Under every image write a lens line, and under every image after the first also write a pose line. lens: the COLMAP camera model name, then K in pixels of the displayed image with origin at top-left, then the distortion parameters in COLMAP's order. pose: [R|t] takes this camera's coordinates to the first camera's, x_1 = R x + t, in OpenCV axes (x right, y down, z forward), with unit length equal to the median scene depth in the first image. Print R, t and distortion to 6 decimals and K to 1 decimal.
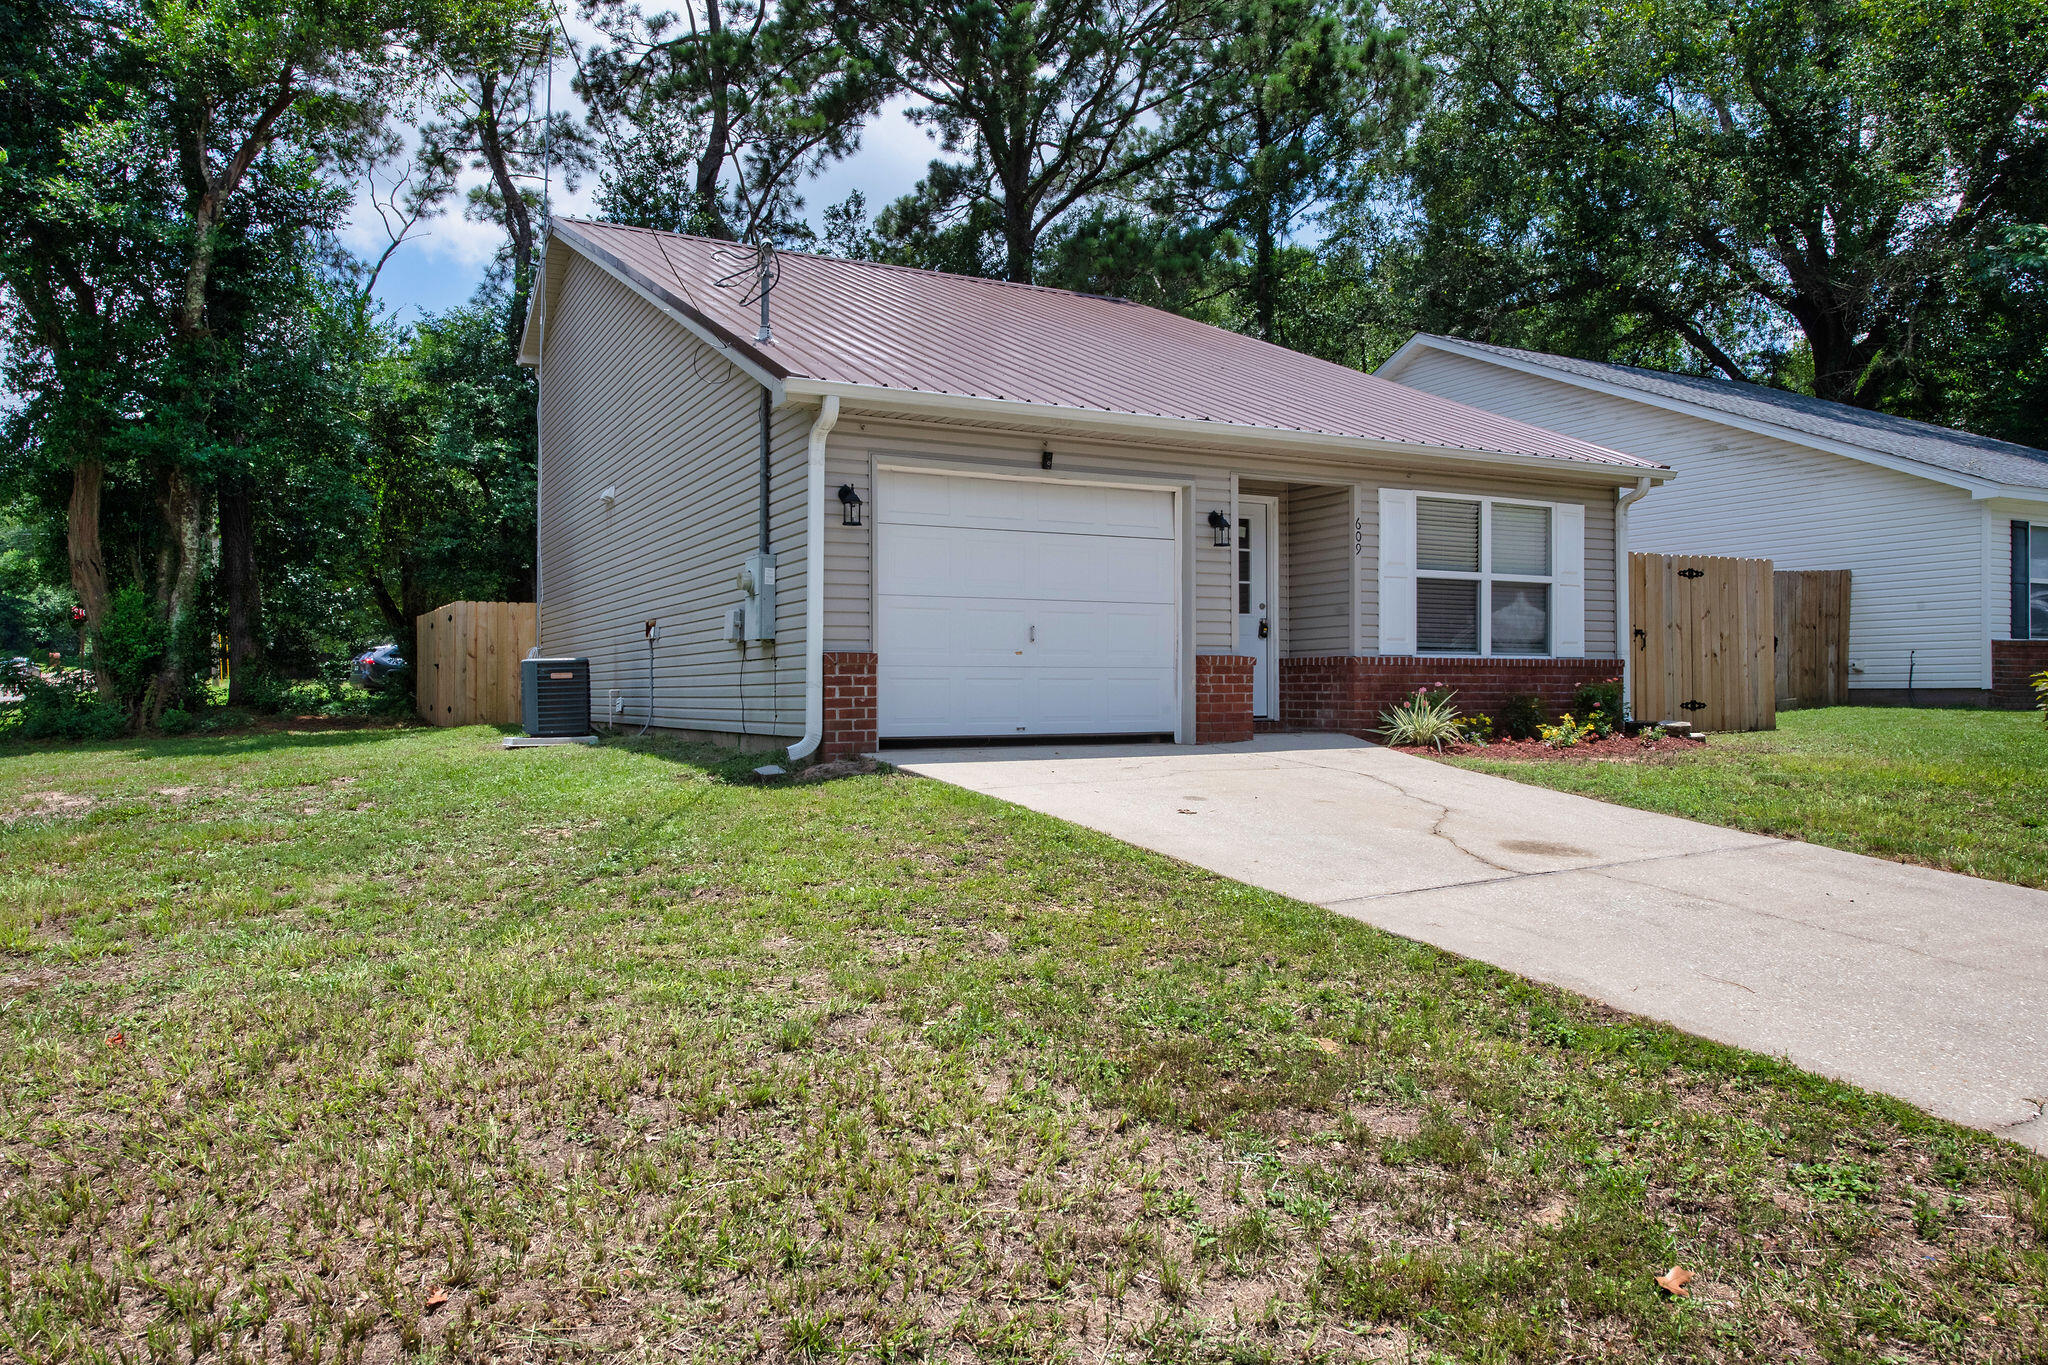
lens RADIAL K [[1343.2, 0, 1030.8], [0, 1343.2, 687.6], [0, 0, 1]] dist [0.000270, 0.001778]
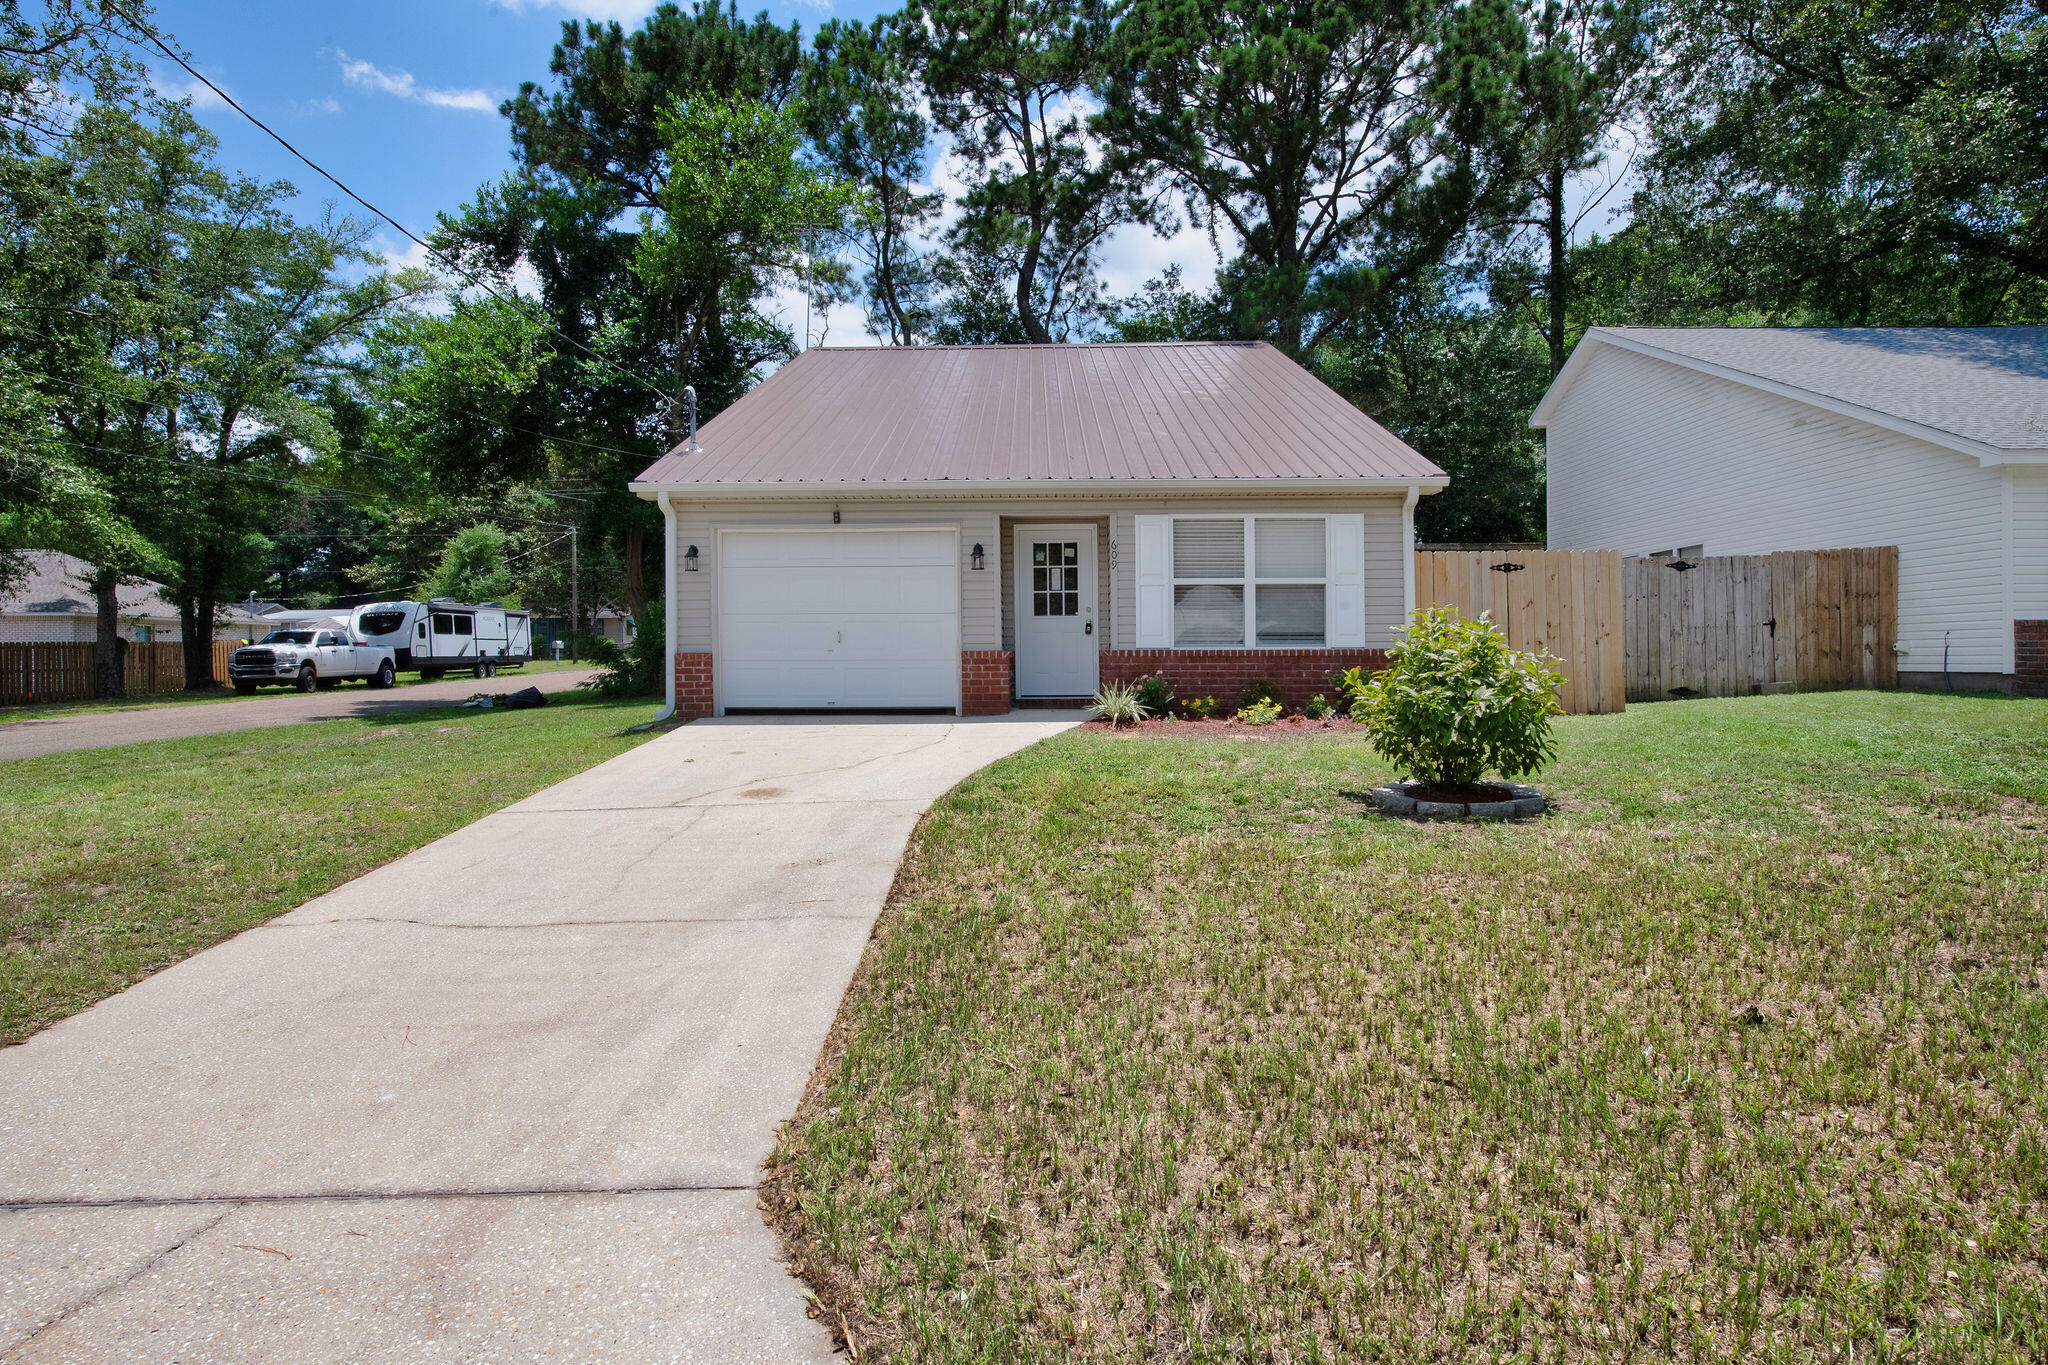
lens RADIAL K [[1155.9, 0, 1027.4], [0, 1155.9, 671.0], [0, 0, 1]] dist [0.007822, 0.007136]
pose [[0.879075, 0.001910, -0.476680, 0.654010], [0.001619, 0.999974, 0.006993, -0.010485], [0.476681, -0.006919, 0.879049, 0.004751]]
